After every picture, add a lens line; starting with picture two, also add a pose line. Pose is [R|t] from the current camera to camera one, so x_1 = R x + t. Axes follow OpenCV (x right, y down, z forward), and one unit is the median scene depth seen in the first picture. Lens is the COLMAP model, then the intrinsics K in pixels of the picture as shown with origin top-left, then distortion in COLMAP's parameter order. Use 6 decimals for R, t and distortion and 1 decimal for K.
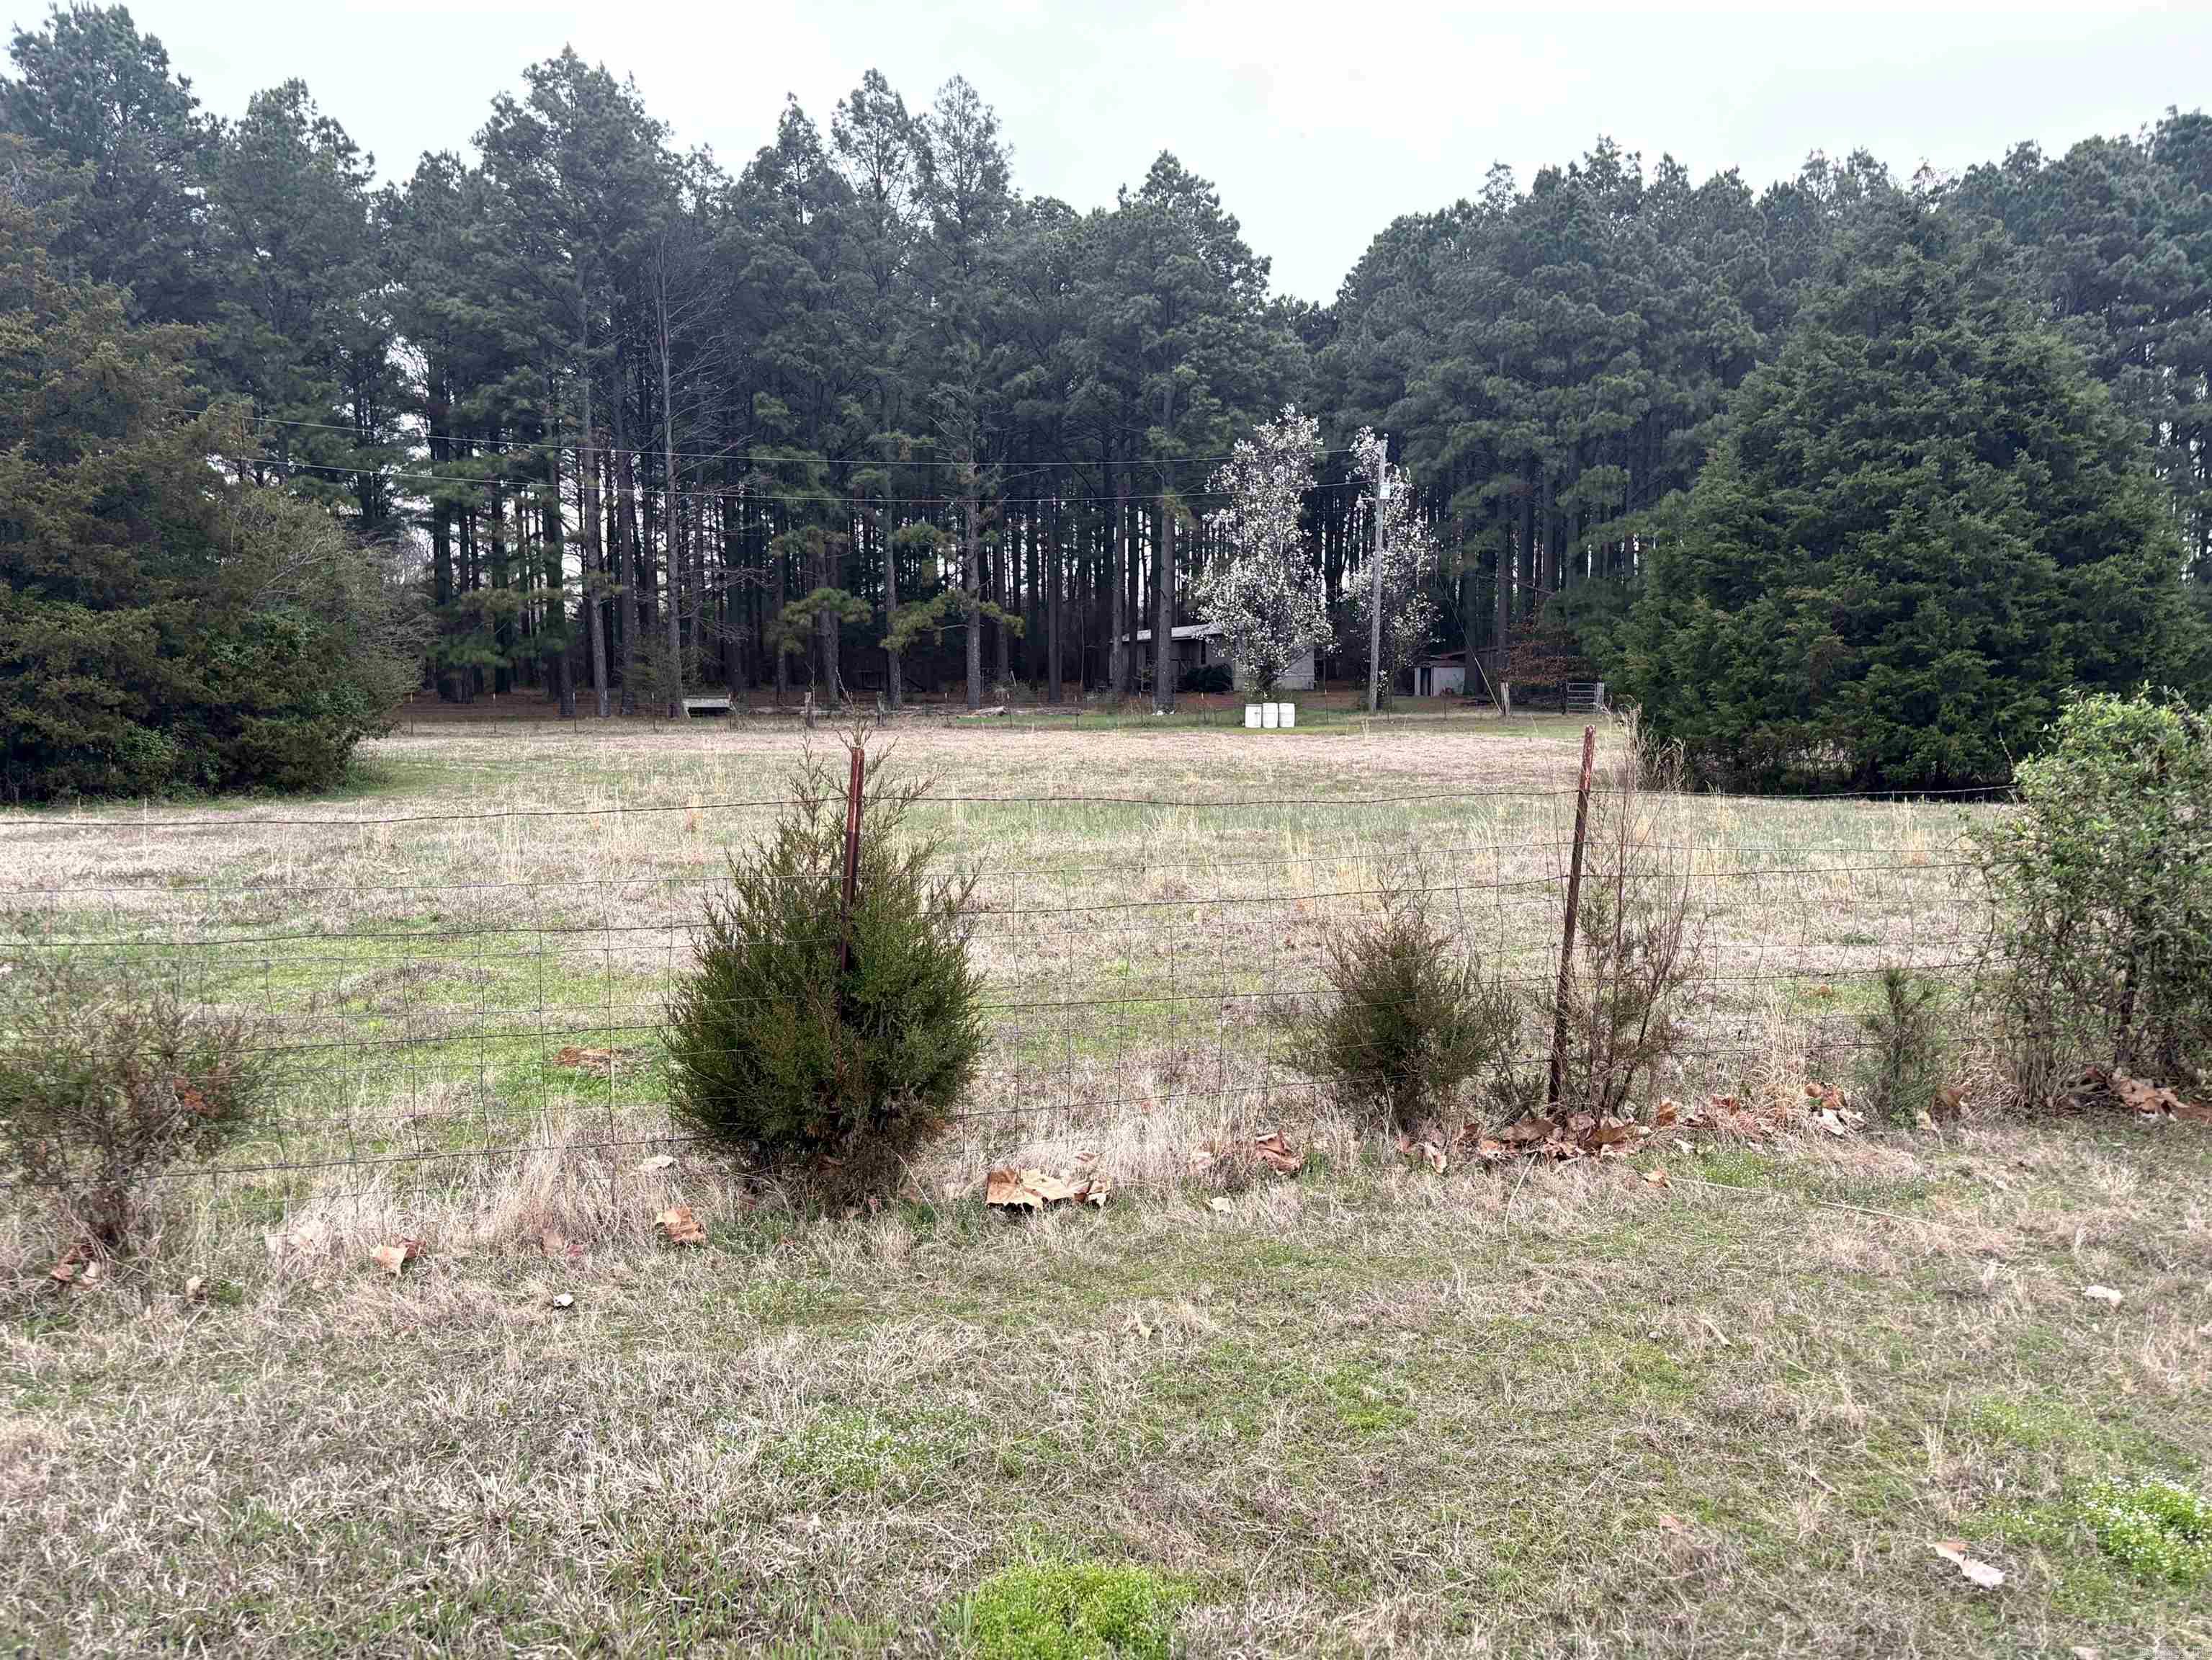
lens RADIAL K [[1696.1, 0, 1106.0], [0, 1696.1, 830.0], [0, 0, 1]] dist [0.006147, -0.004238]
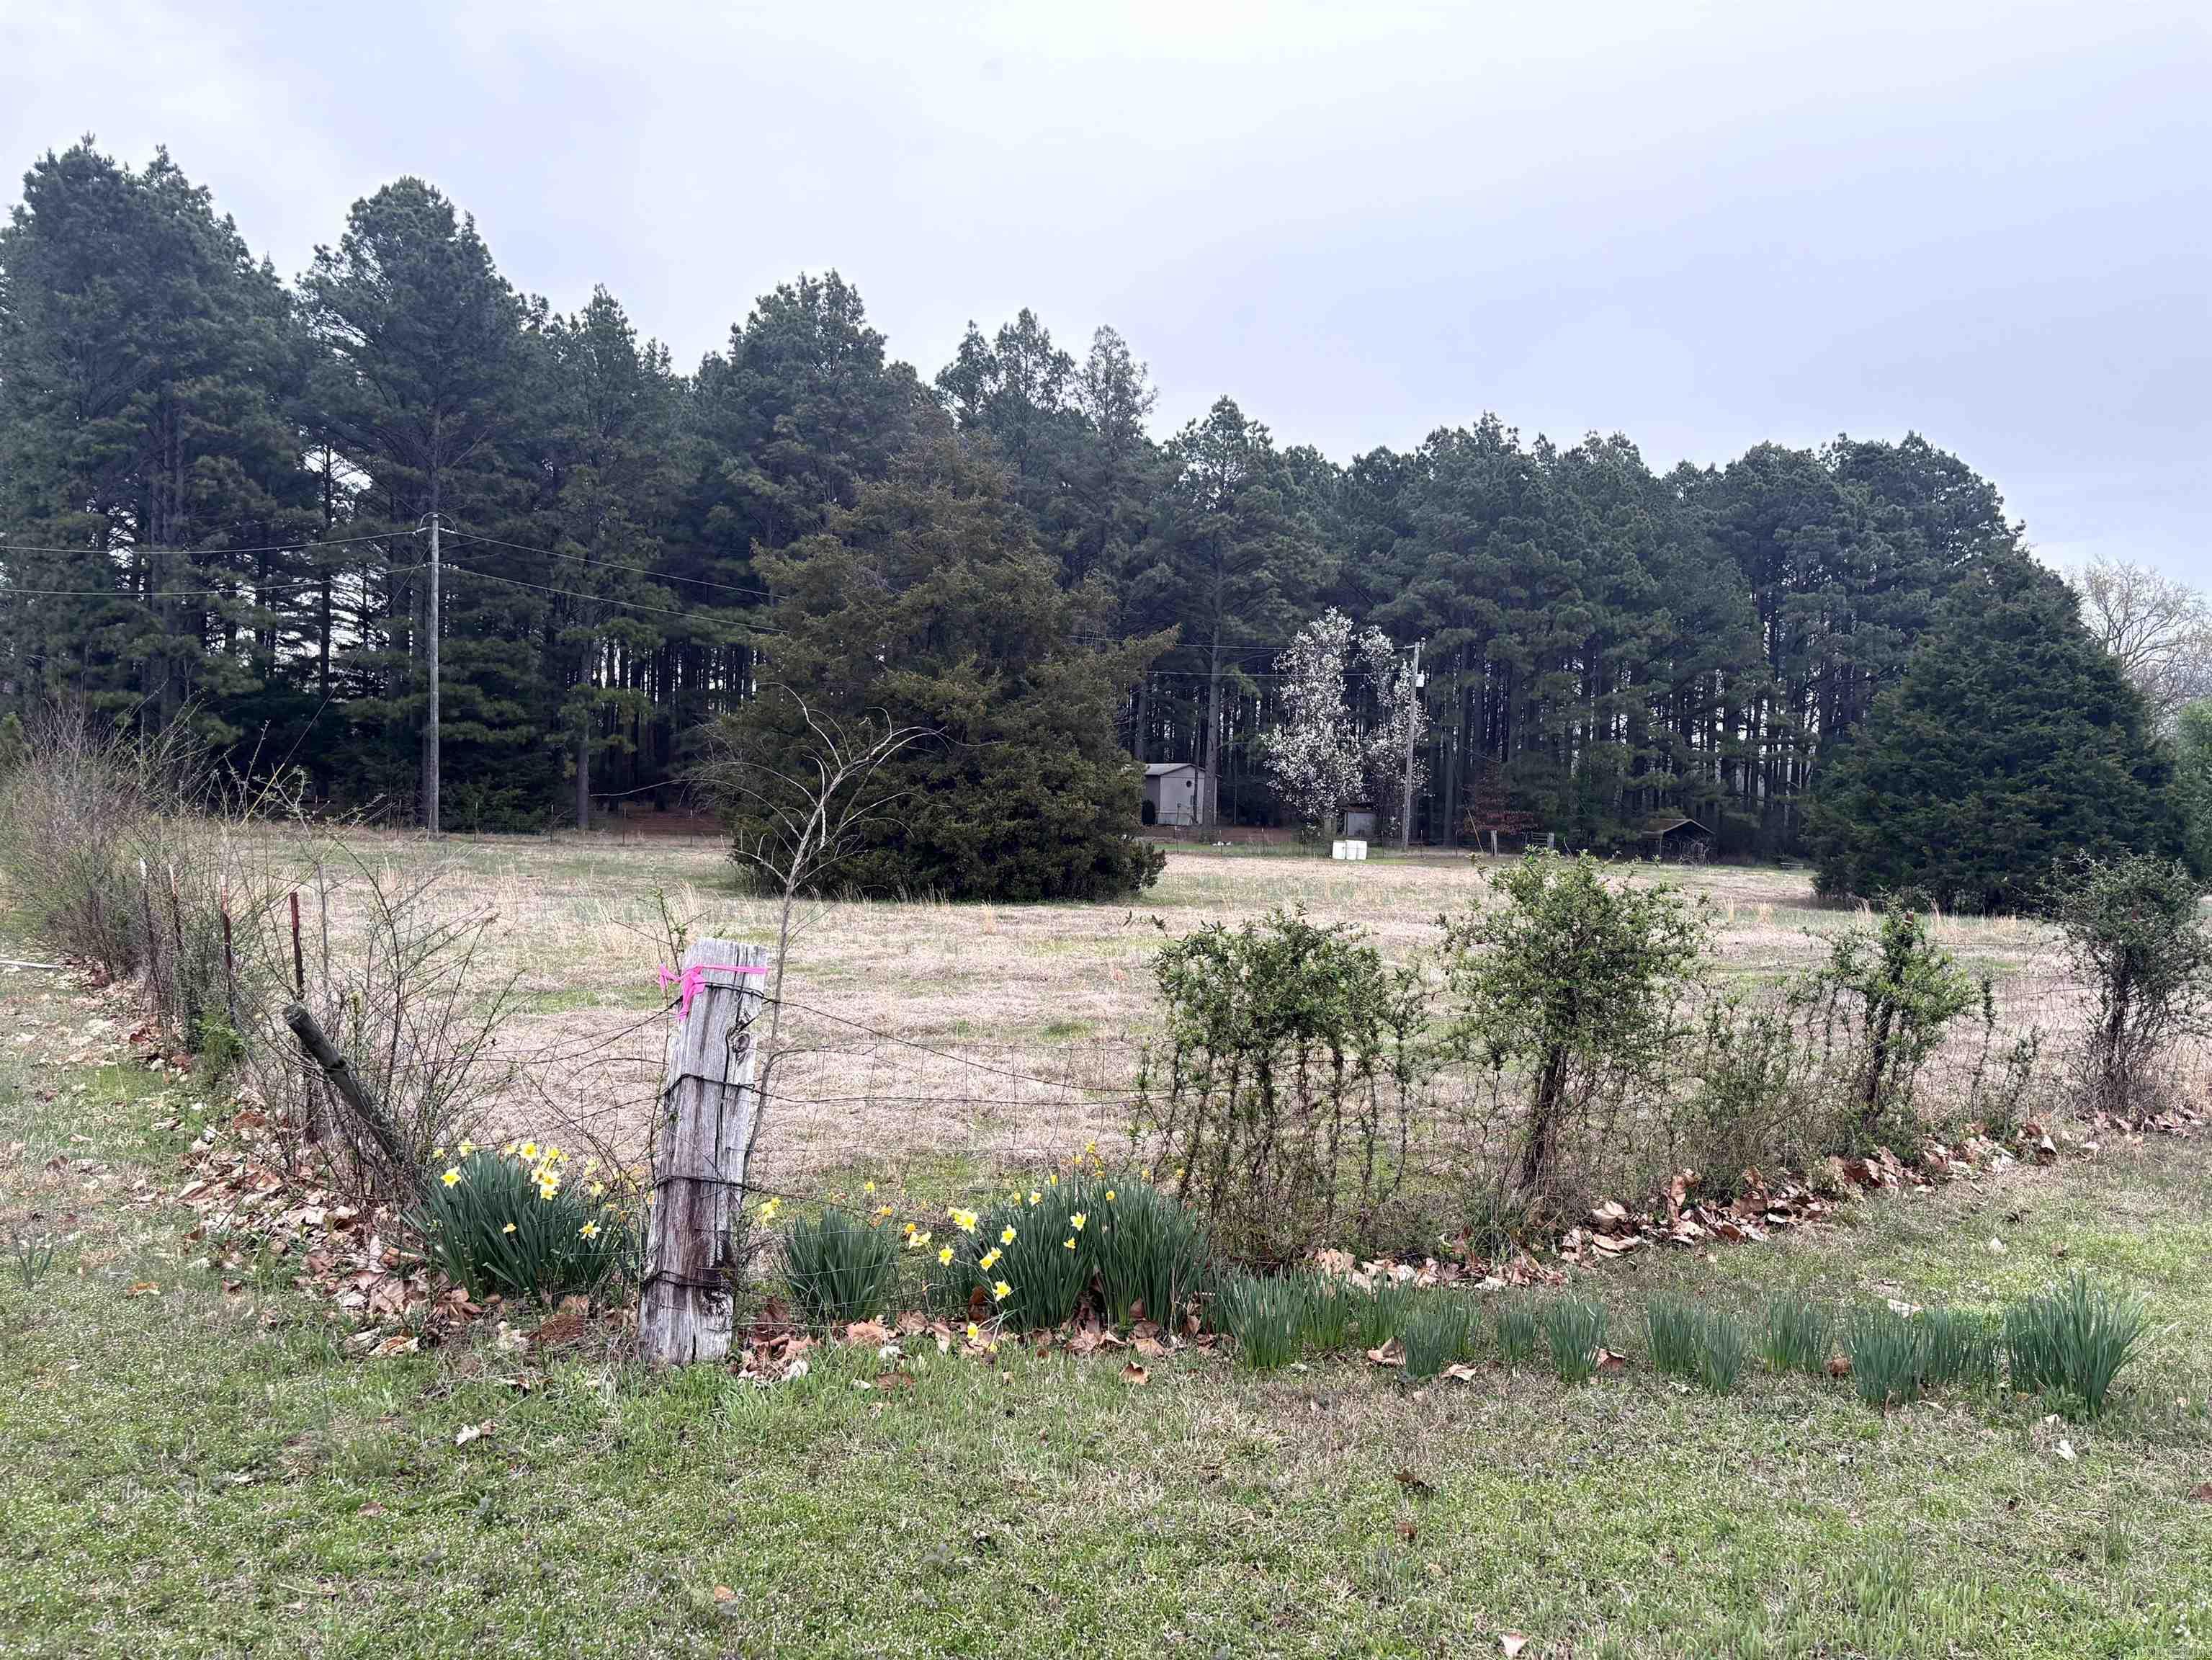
lens RADIAL K [[1665.2, 0, 1106.0], [0, 1665.2, 830.0], [0, 0, 1]] dist [-0.002959, -0.002242]
pose [[0.958023, 0.036423, 0.284367, -0.409074], [-0.015738, 0.997083, -0.074689, 0.013401], [-0.286258, 0.067079, 0.955802, -0.139085]]
